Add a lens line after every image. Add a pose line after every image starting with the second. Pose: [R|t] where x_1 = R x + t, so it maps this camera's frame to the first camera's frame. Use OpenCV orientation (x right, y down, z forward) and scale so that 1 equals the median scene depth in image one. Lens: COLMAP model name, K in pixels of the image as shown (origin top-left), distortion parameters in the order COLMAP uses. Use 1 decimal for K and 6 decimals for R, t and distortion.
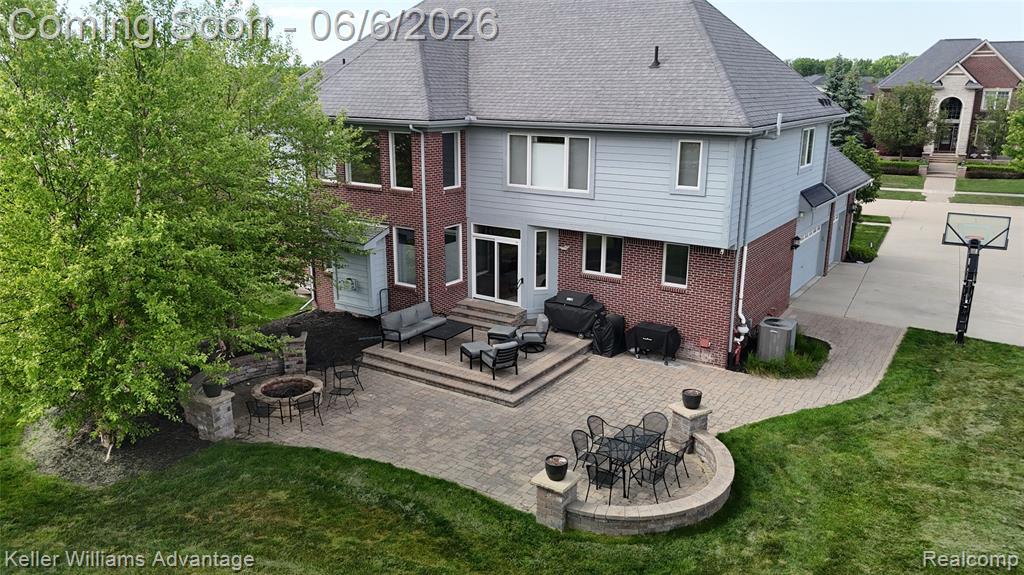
lens RADIAL K [[758.2, 0, 511.2], [0, 758.2, 303.9], [0, 0, 1]] dist [0.056875, -0.048103]
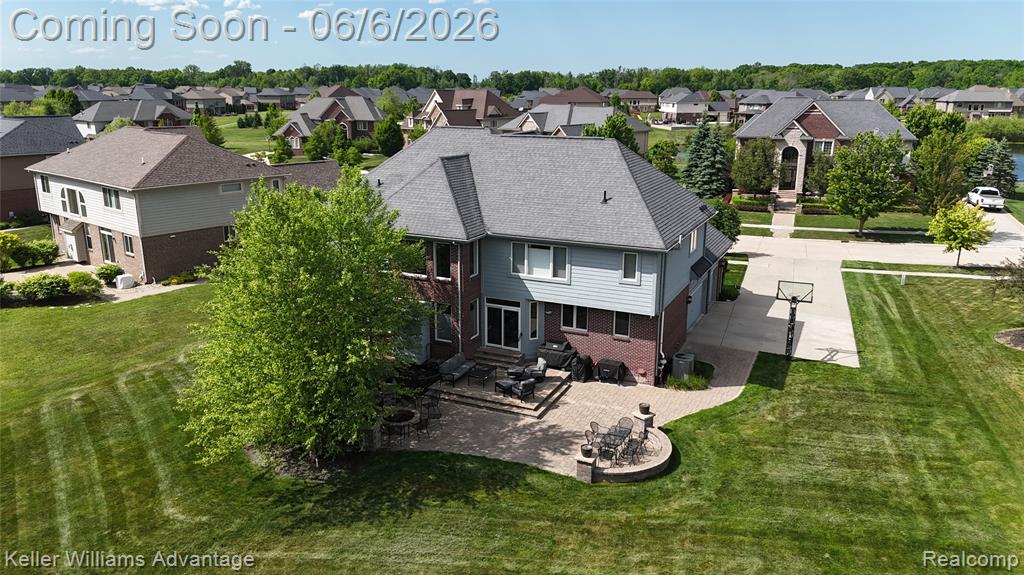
lens RADIAL K [[758.2, 0, 511.2], [0, 758.2, 303.9], [0, 0, 1]] dist [0.056875, -0.048103]
pose [[0.988049, -0.042567, 0.148149, -0.253659], [0.042193, 0.999093, 0.005669, -0.112430], [-0.148256, 0.000650, 0.988949, -0.561263]]
